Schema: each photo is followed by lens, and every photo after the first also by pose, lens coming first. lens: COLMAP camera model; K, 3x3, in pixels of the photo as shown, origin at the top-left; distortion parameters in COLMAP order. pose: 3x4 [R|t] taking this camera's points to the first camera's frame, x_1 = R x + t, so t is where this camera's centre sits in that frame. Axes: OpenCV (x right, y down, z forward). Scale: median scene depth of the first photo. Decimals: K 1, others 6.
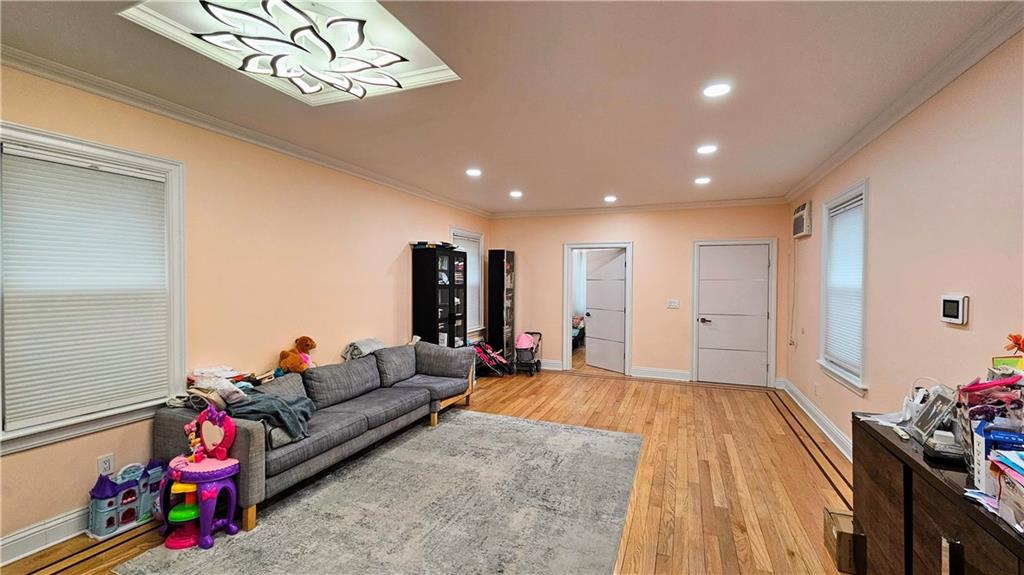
lens RADIAL K [[415.4, 0, 516.9], [0, 415.4, 285.9], [0, 0, 1]] dist [0.000267, 0.000025]
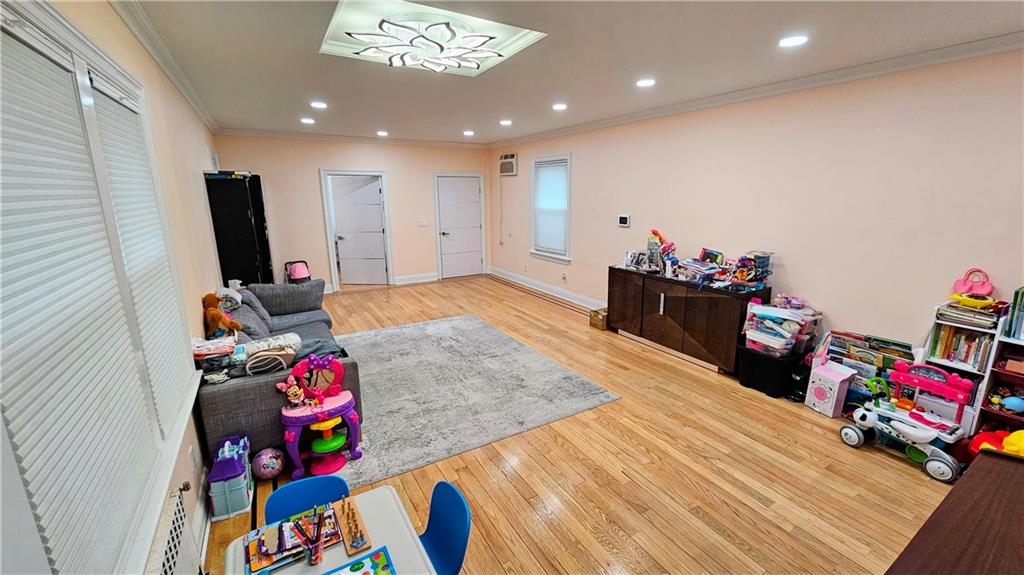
lens RADIAL K [[415.4, 0, 514.6], [0, 415.4, 286.3], [0, 0, 1]] dist [0.000267, 0.000025]
pose [[0.609723, -0.186617, 0.770333, -0.708680], [0.019757, 0.975164, 0.220600, -0.064119], [-0.792368, -0.119286, 0.598267, -0.014689]]
